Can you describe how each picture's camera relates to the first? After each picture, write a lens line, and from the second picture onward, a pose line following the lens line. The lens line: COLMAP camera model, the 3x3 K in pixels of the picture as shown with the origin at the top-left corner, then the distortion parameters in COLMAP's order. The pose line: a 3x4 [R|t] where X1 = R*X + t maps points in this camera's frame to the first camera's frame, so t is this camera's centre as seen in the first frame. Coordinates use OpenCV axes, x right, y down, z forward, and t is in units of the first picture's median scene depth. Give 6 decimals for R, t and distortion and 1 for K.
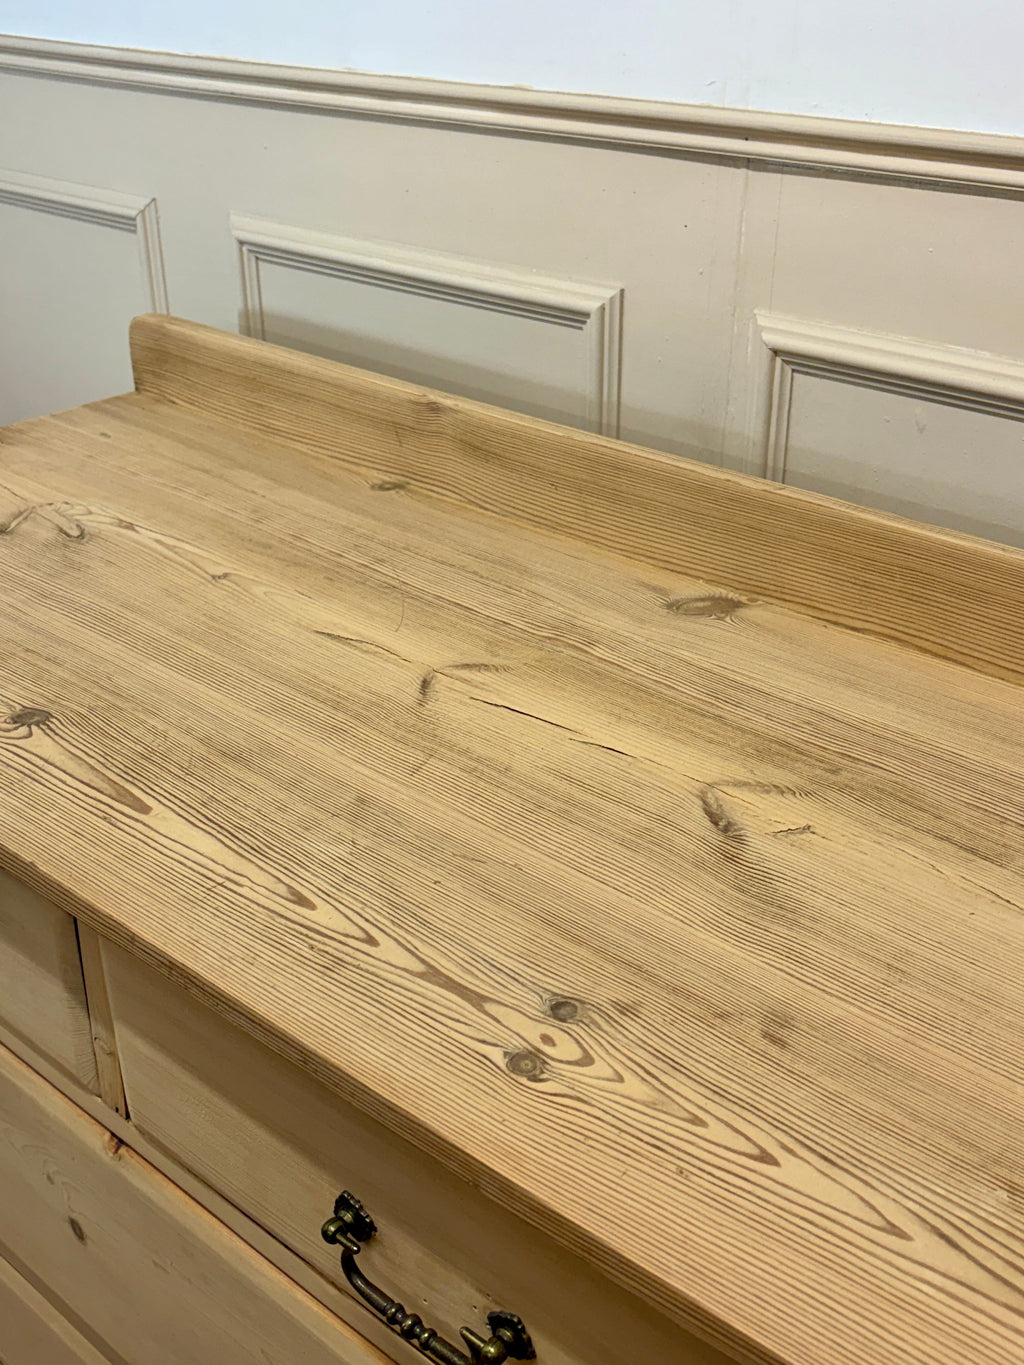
lens RADIAL K [[1558.3, 0, 502.3], [0, 1558.3, 685.7], [0, 0, 1]] dist [0.069288, 0.000000]
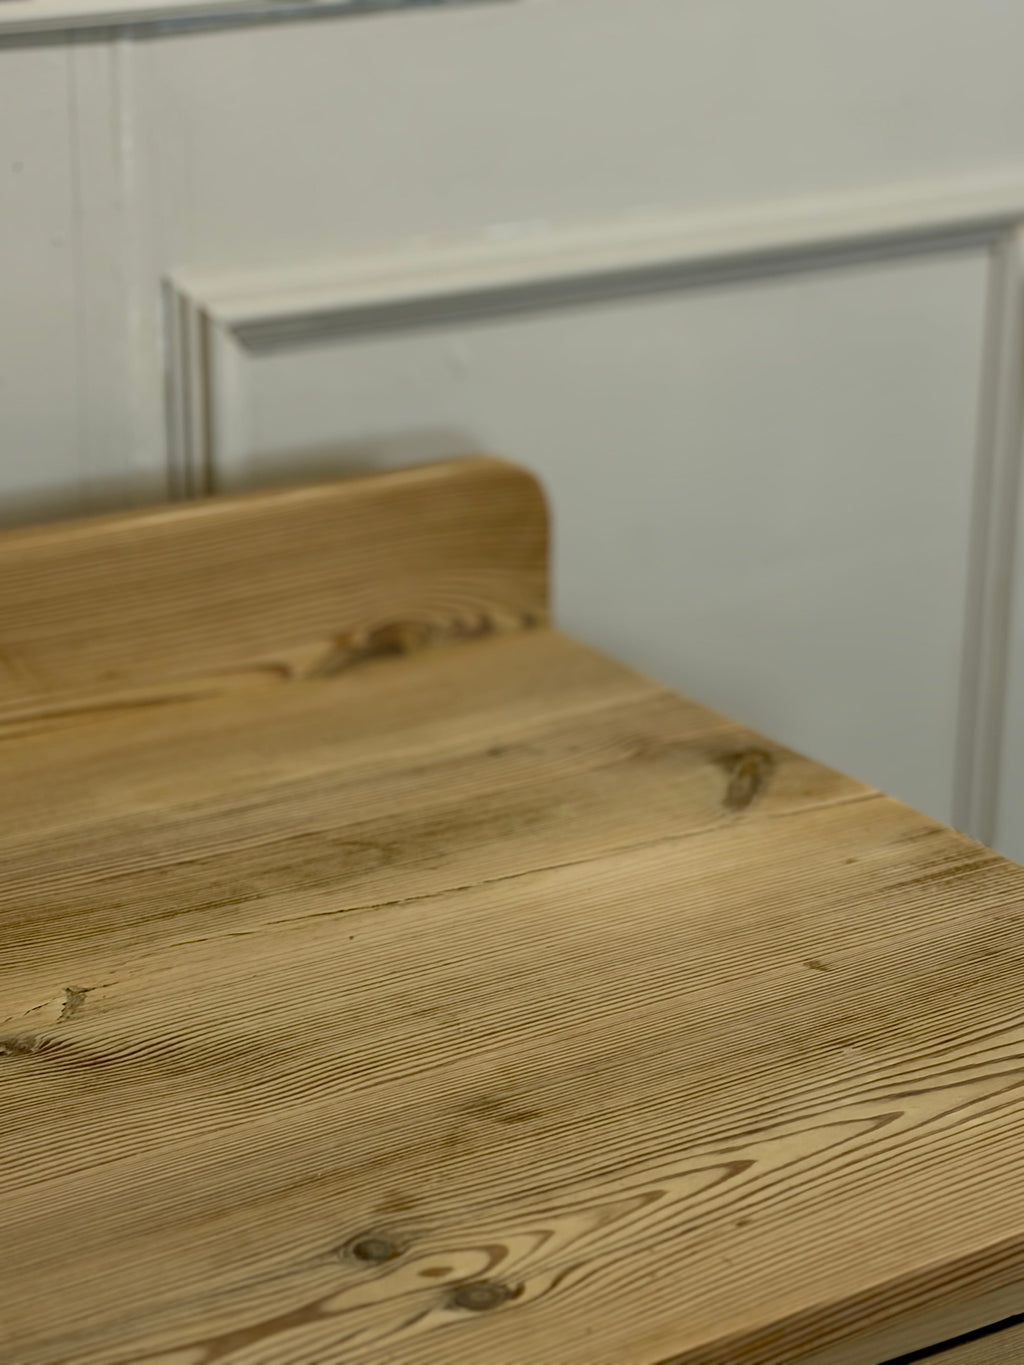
lens RADIAL K [[3316.3, 0, 504.6], [0, 3316.3, 688.9], [0, 0, 1]] dist [0.206043, 0.000000]
pose [[0.262039, -0.331849, 0.906207, -0.827368], [0.435078, 0.878800, 0.196006, -0.179323], [-0.861419, 0.342909, 0.374660, 0.266254]]
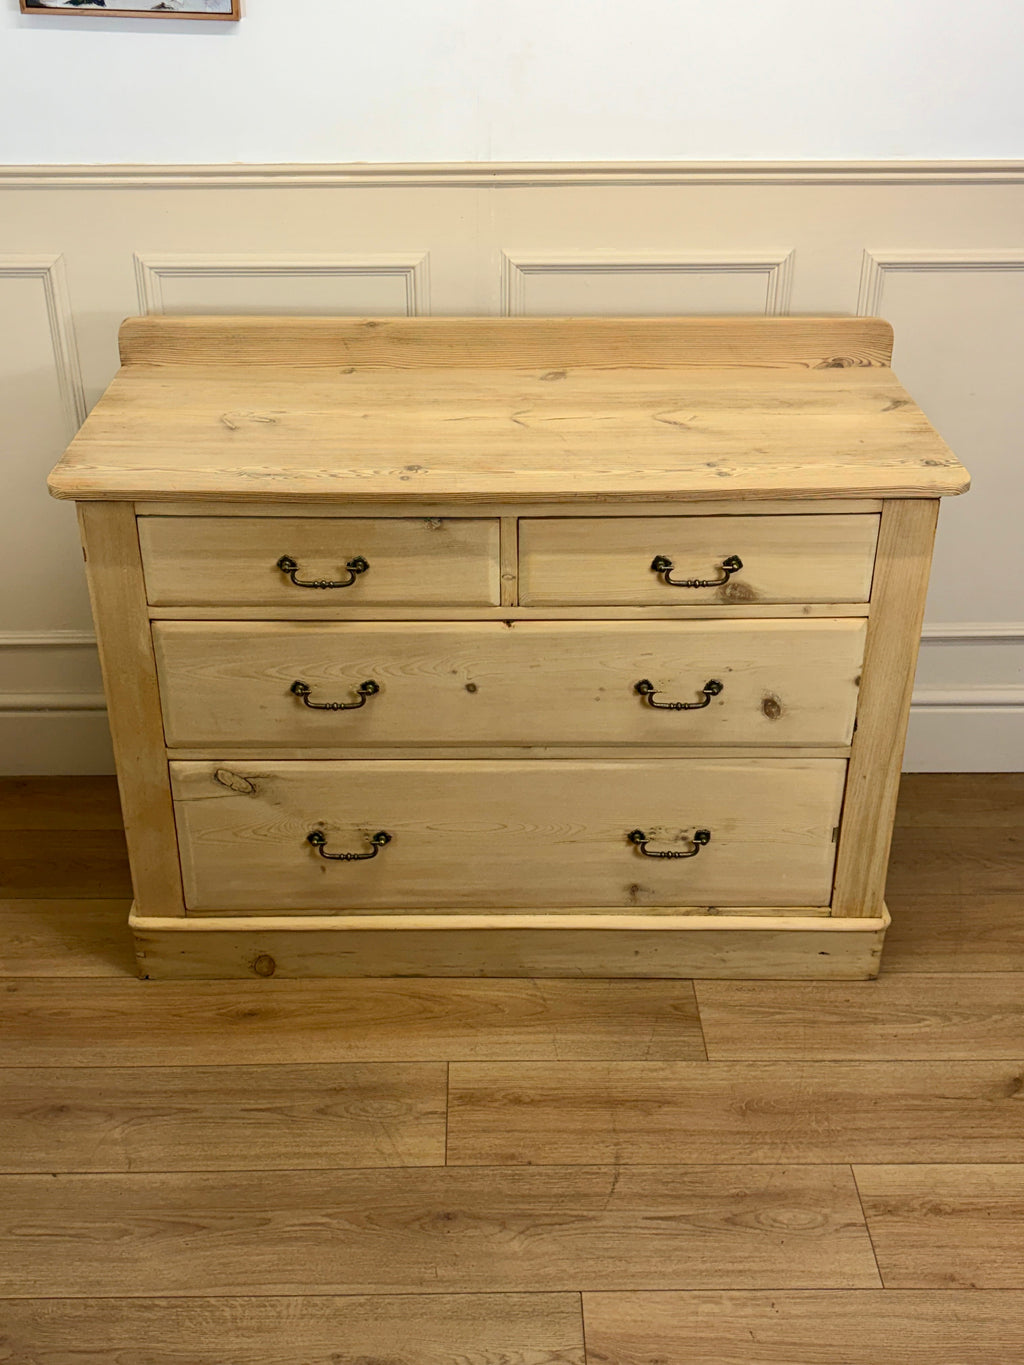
lens RADIAL K [[1501.7, 0, 508.8], [0, 1501.7, 688.0], [0, 0, 1]] dist [0.122451, 0.000000]
pose [[0.734503, -0.331411, 0.592176, -1.623898], [0.311109, 0.939980, 0.140176, 0.057893], [-0.603089, 0.081272, 0.793523, -0.823903]]
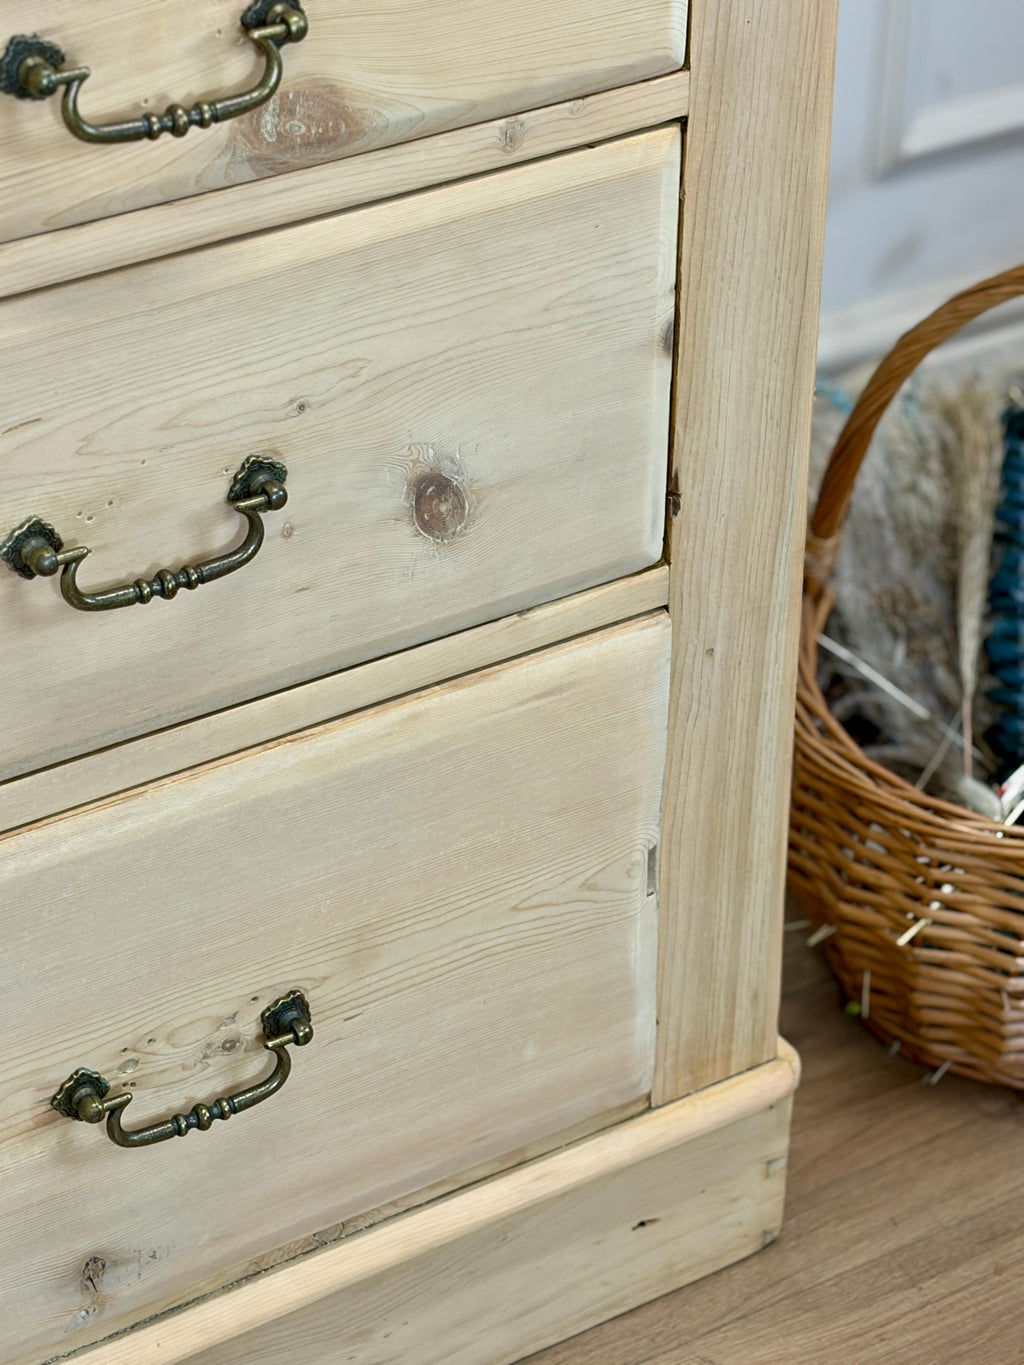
lens RADIAL K [[3316.3, 0, 508.3], [0, 3316.3, 690.5], [0, 0, 1]] dist [0.206043, 0.000000]
pose [[0.247331, -0.518160, 0.818741, -1.195777], [0.436064, 0.814110, 0.383500, 0.052494], [-0.865260, 0.262172, 0.427306, 0.156299]]
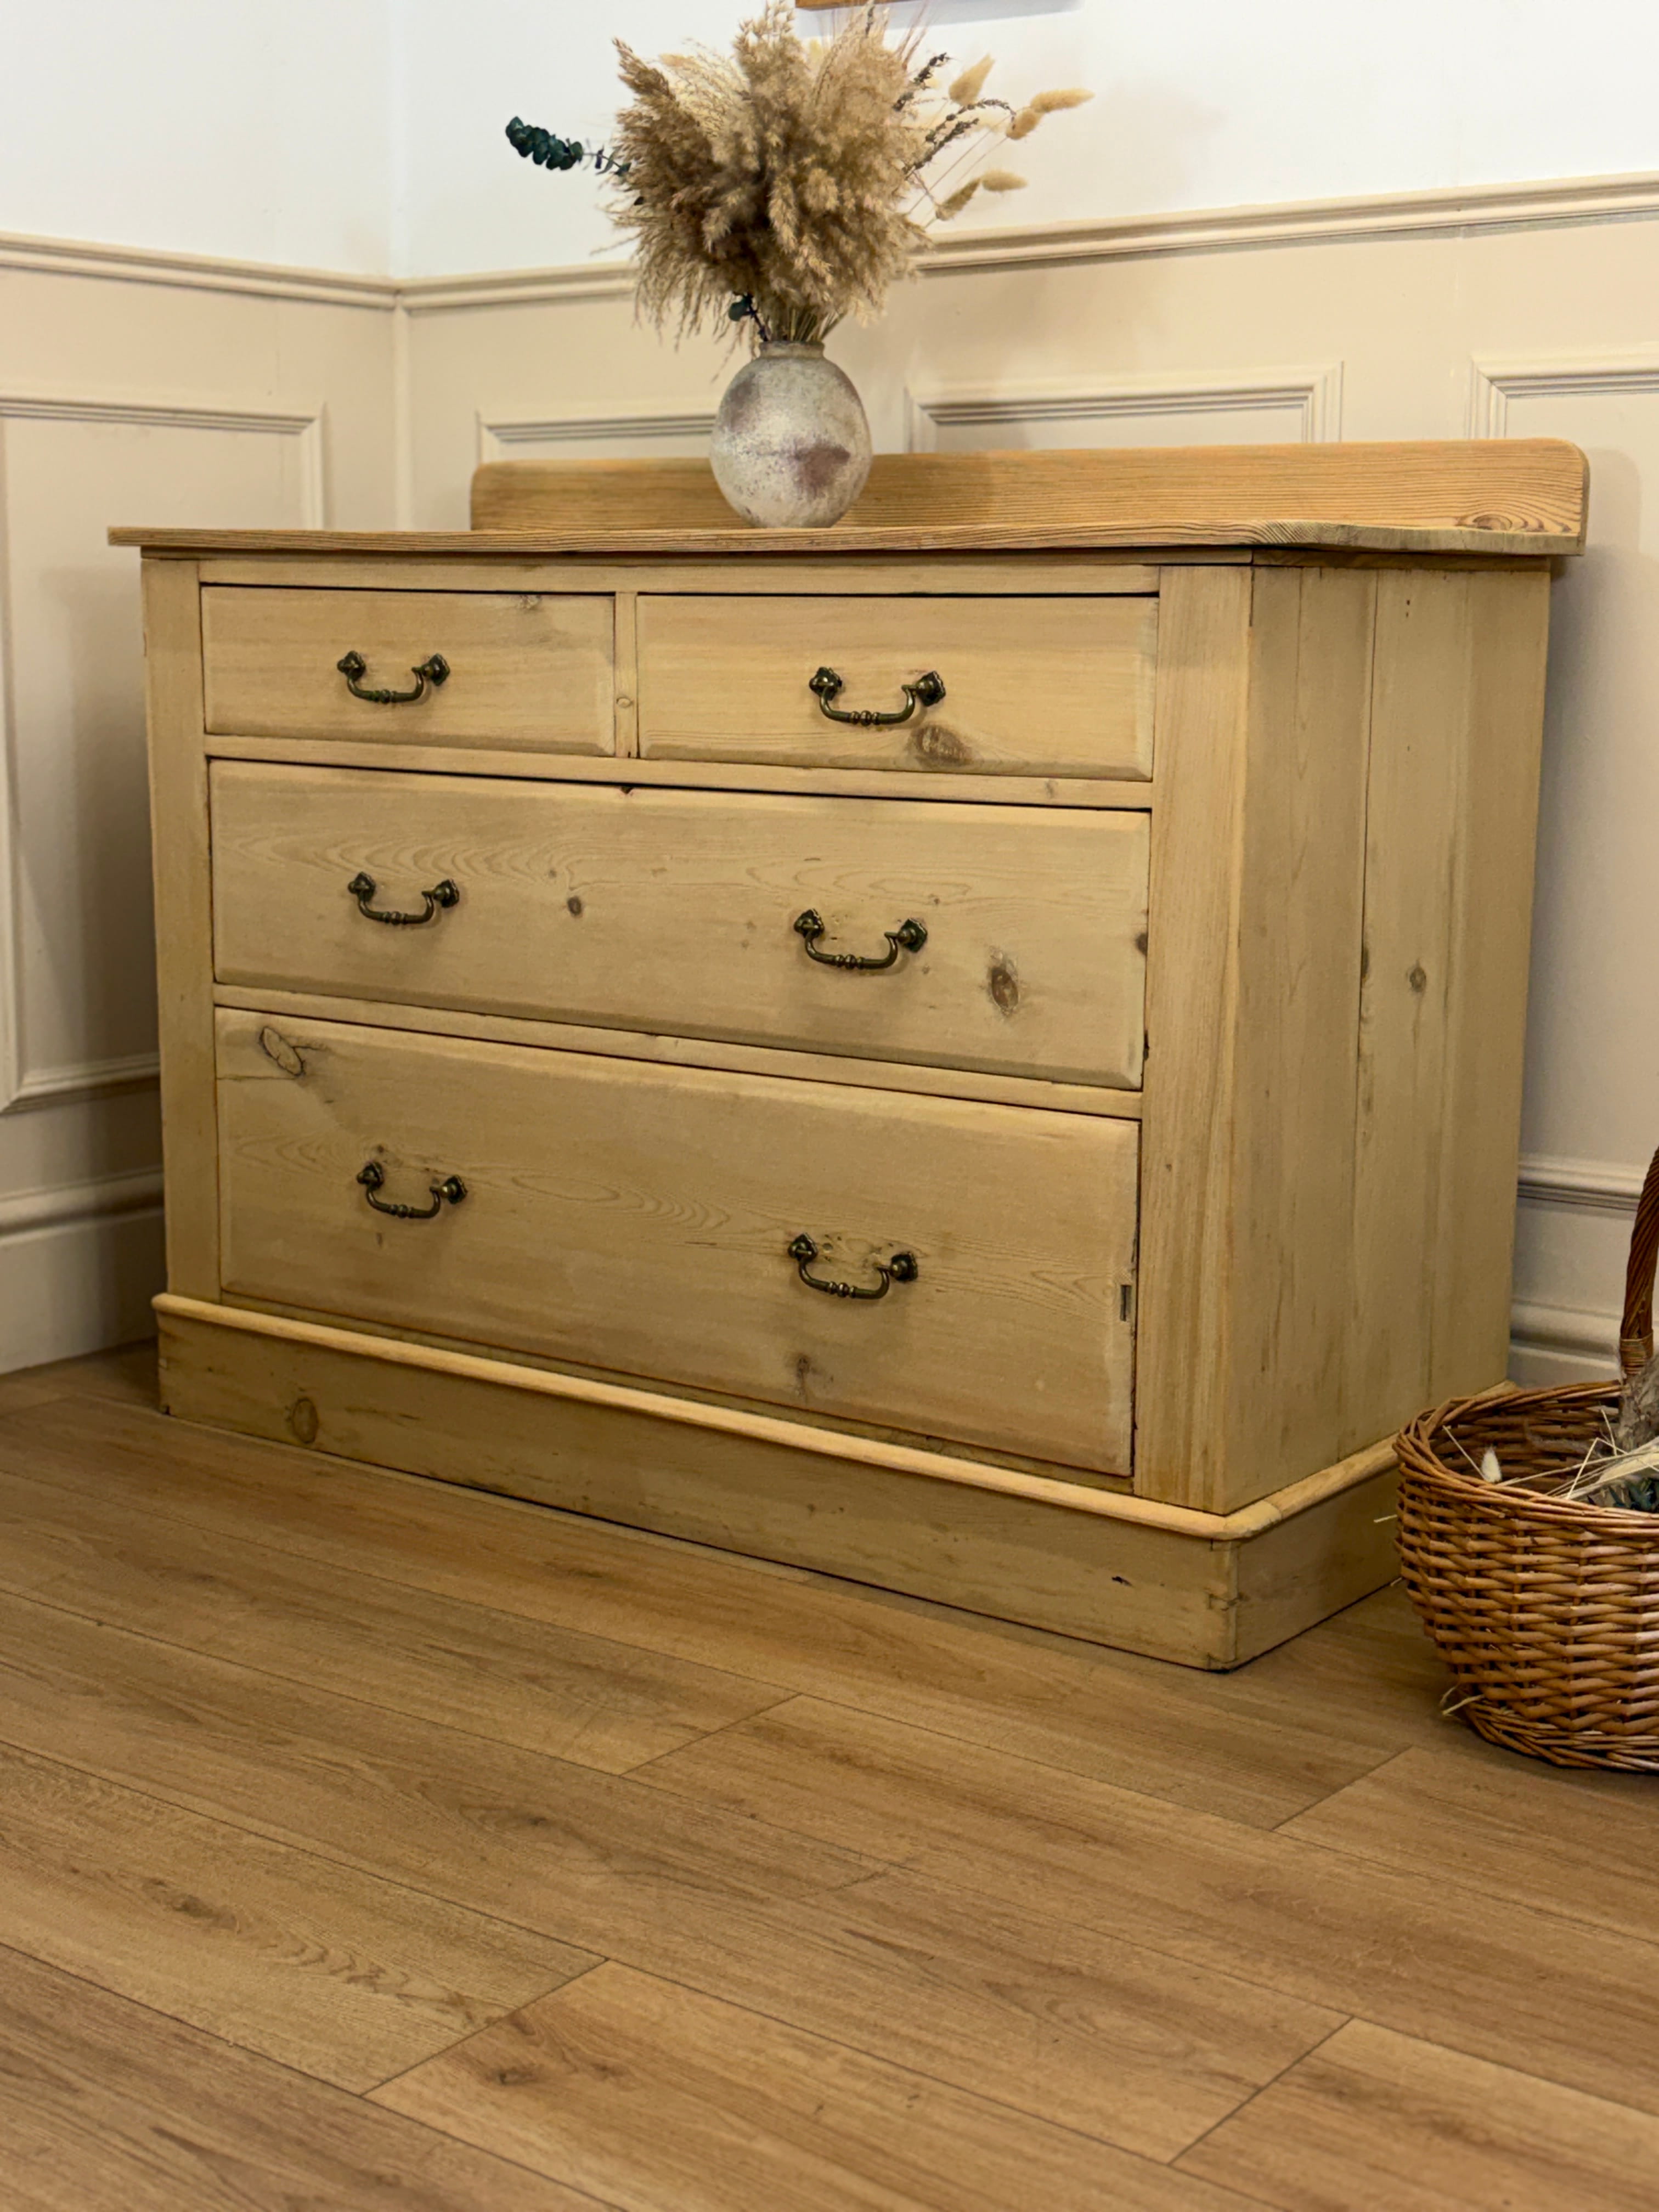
lens RADIAL K [[3062.8, 0, 826.0], [0, 3062.8, 1114.5], [0, 0, 1]] dist [0.137937, 0.000000]
pose [[0.994296, -0.010182, 0.106173, -0.356334], [0.041836, 0.952892, -0.300410, 1.399237], [-0.098112, 0.303138, 0.947882, -1.562674]]
